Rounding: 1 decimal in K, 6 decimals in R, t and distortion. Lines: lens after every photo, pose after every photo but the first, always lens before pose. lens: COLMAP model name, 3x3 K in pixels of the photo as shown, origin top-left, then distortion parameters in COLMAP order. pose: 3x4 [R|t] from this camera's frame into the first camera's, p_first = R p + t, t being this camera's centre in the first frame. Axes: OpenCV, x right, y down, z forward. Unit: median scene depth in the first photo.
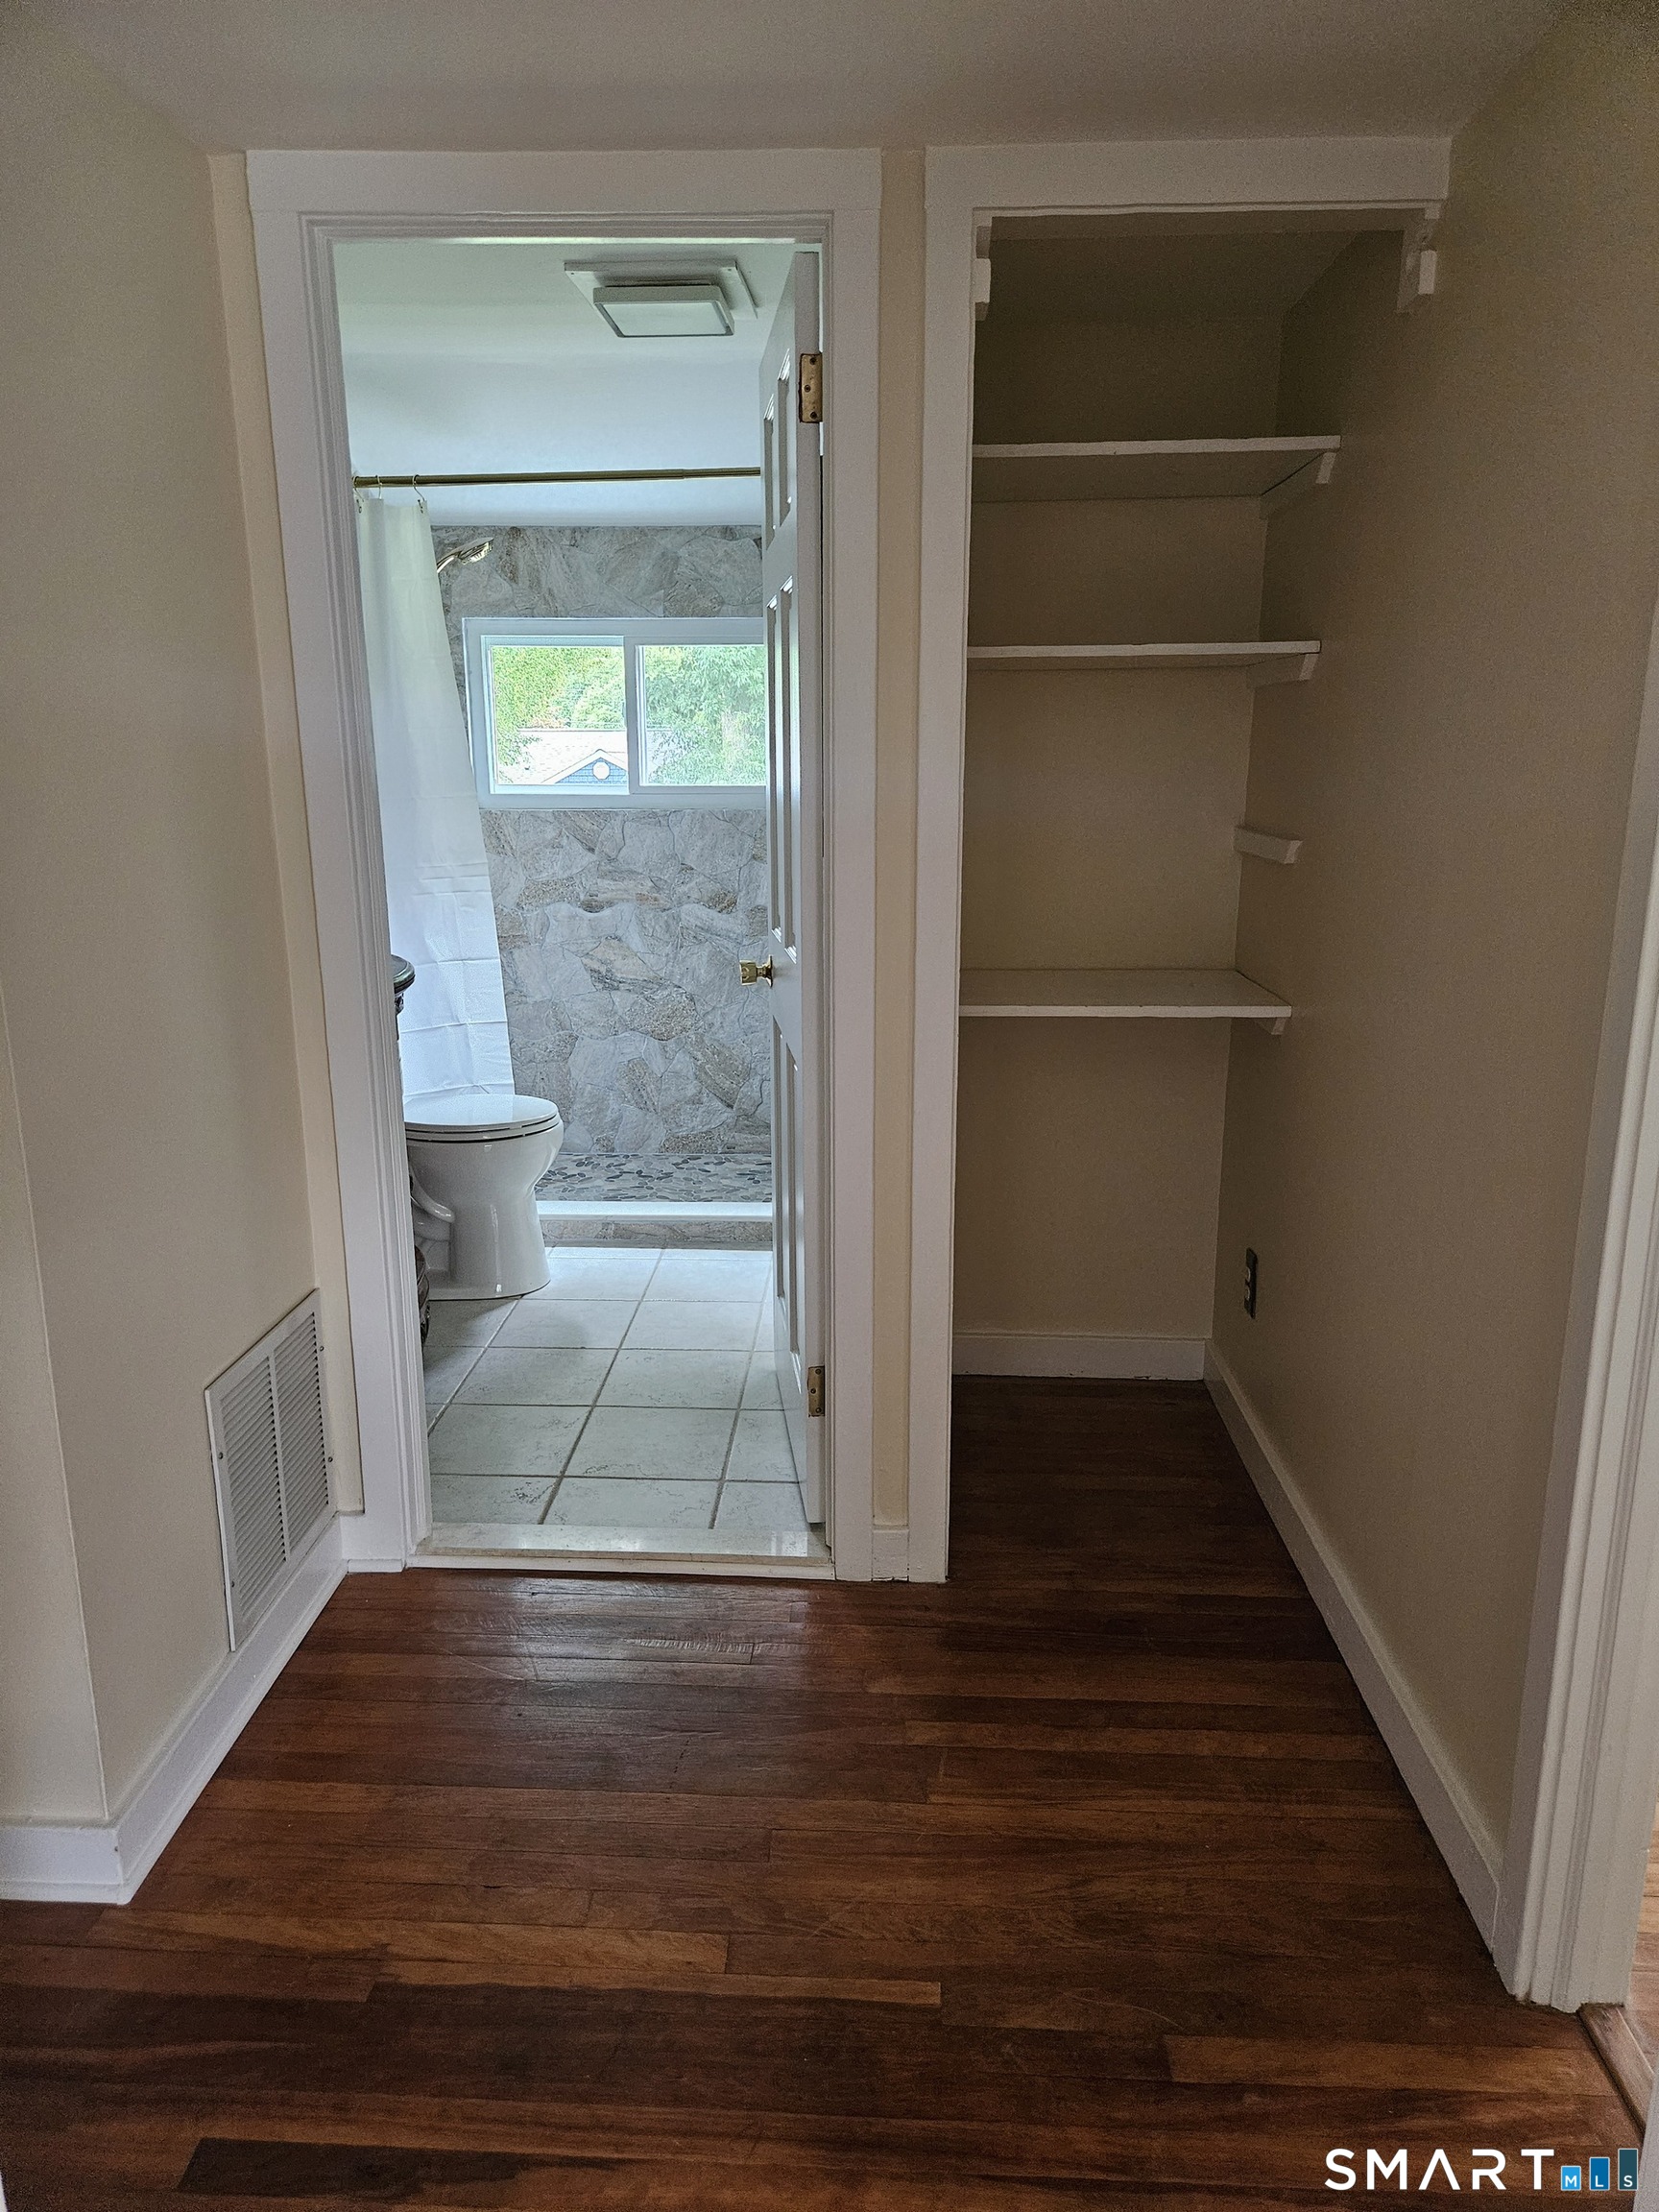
lens RADIAL K [[1470.2, 0, 824.9], [0, 1470.2, 1126.5], [0, 0, 1]] dist [0.037836, 0.000031]
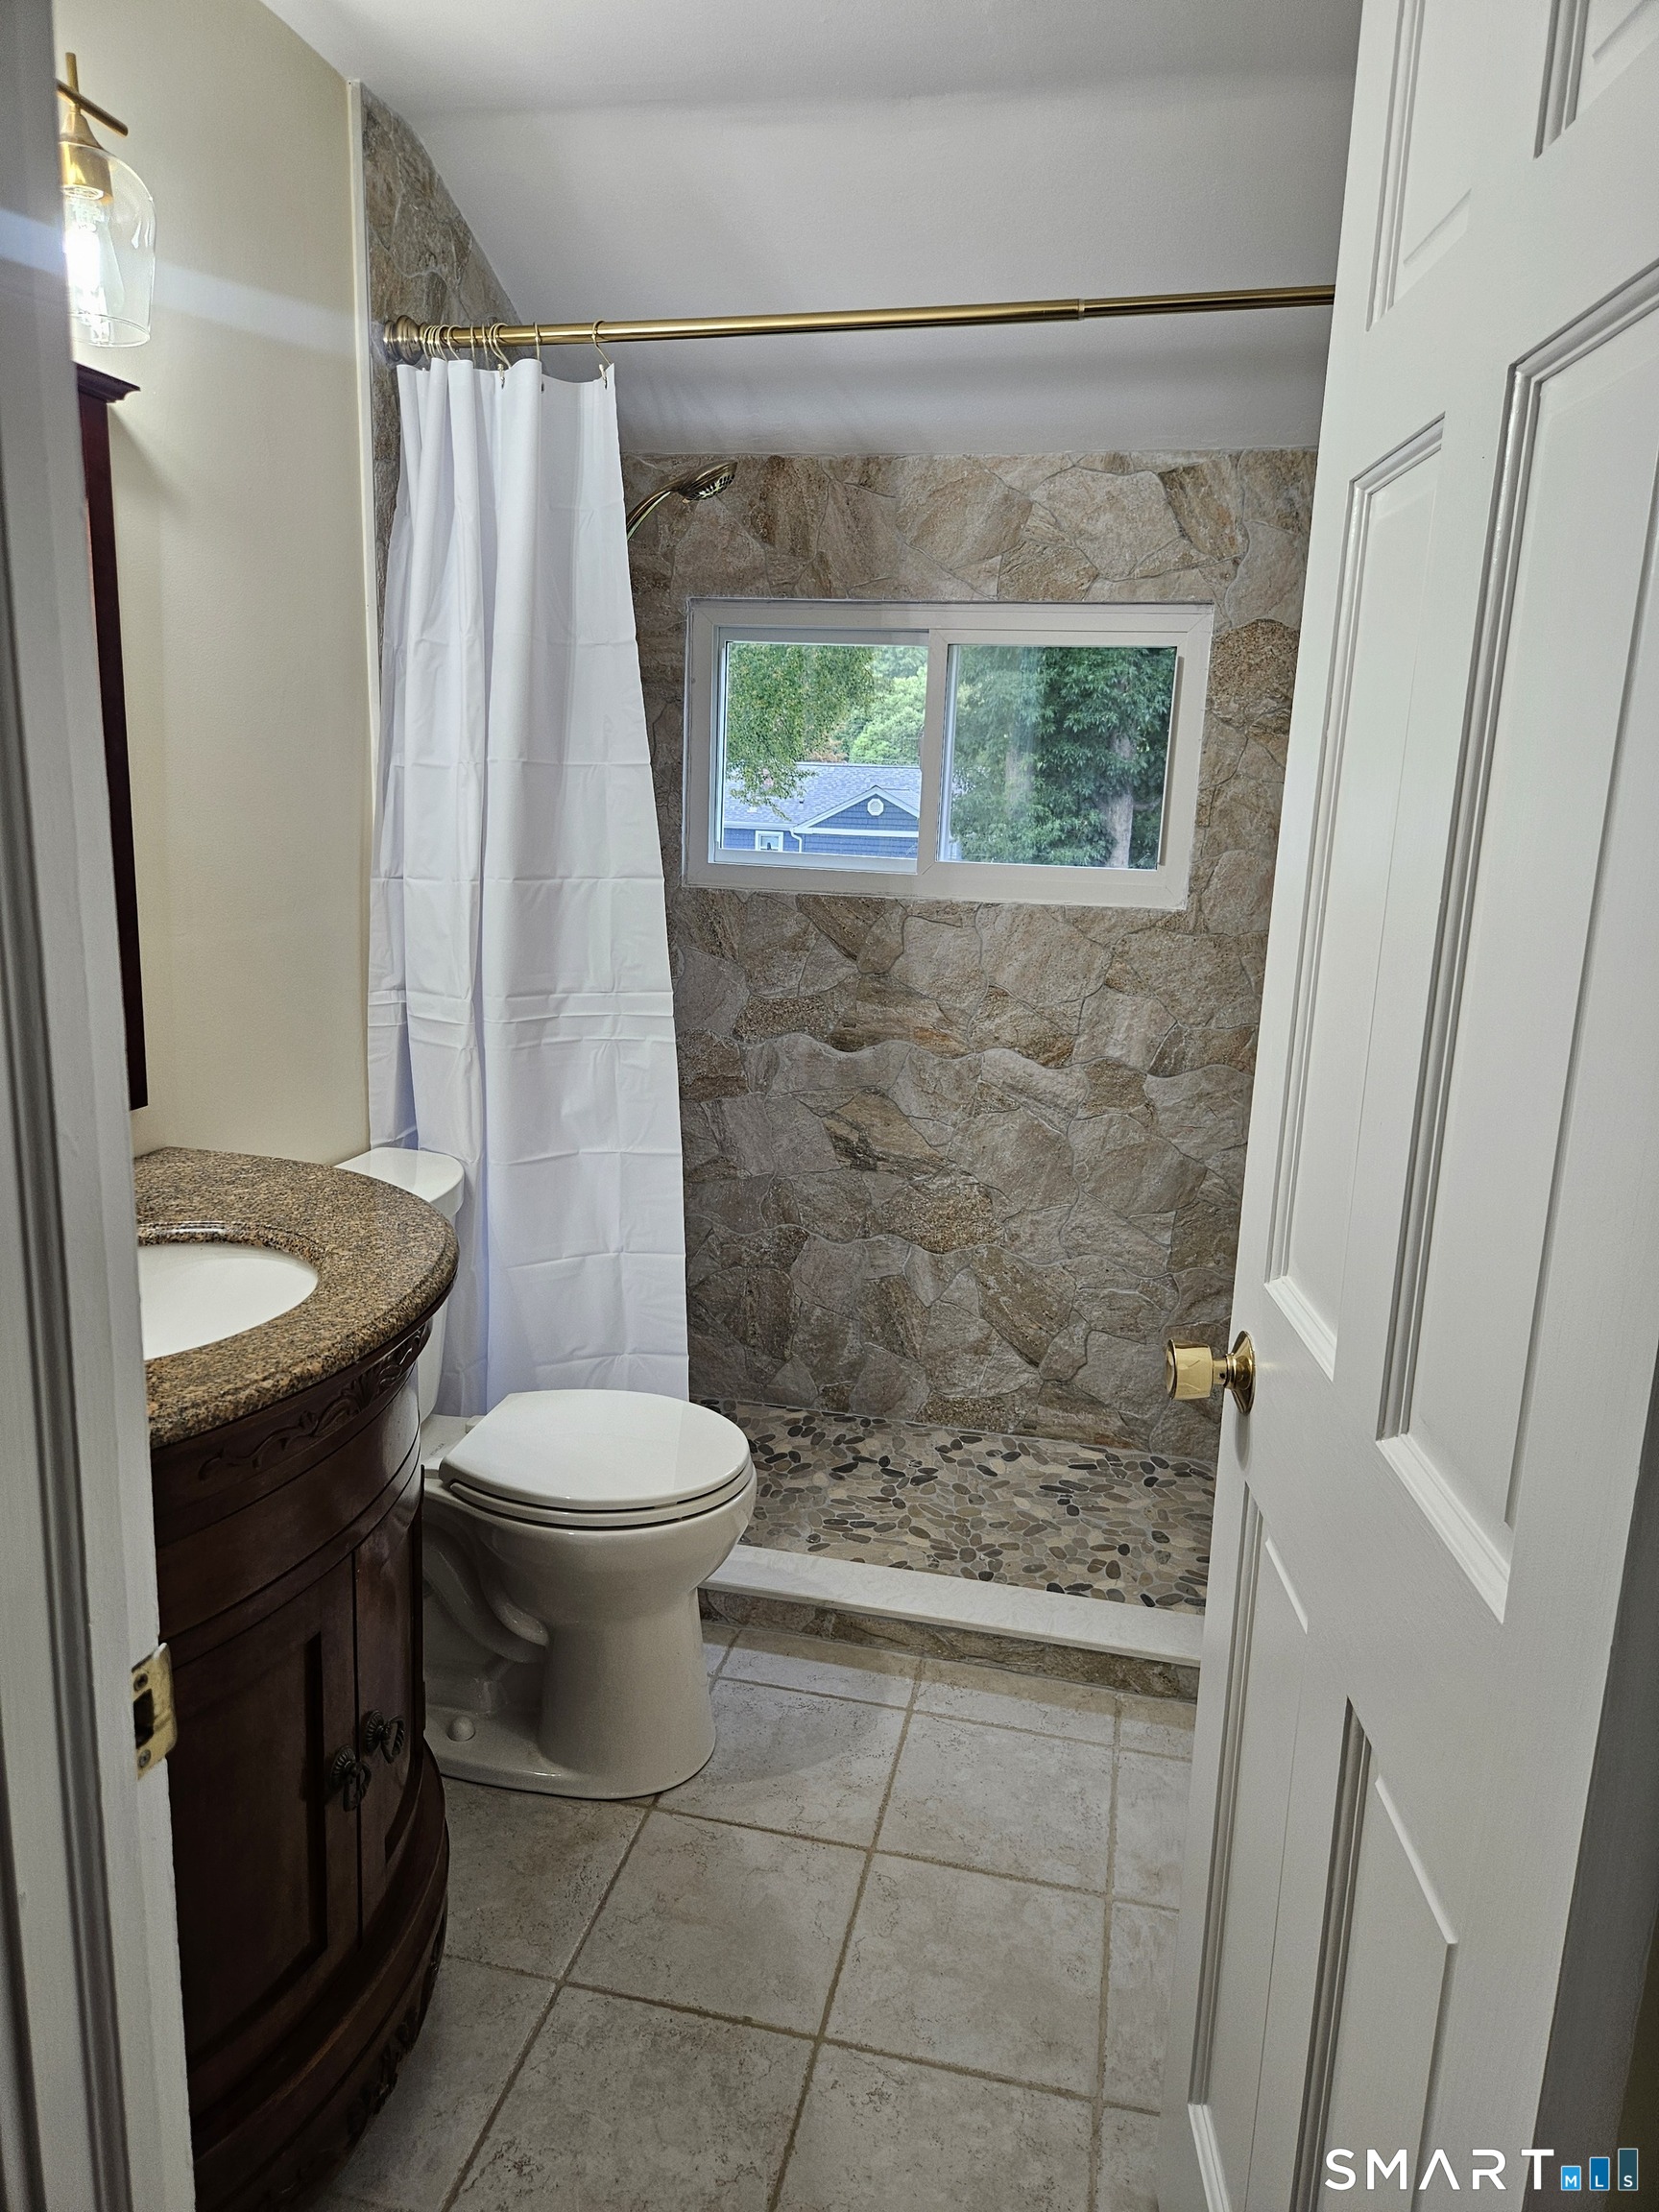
lens RADIAL K [[1470.2, 0, 820.6], [0, 1470.2, 1090.5], [0, 0, 1]] dist [0.037836, 0.000031]
pose [[0.982543, 0.074955, -0.170266, -0.056944], [-0.082934, 0.995743, -0.040230, -0.100559], [0.166526, 0.053649, 0.984577, 0.361697]]
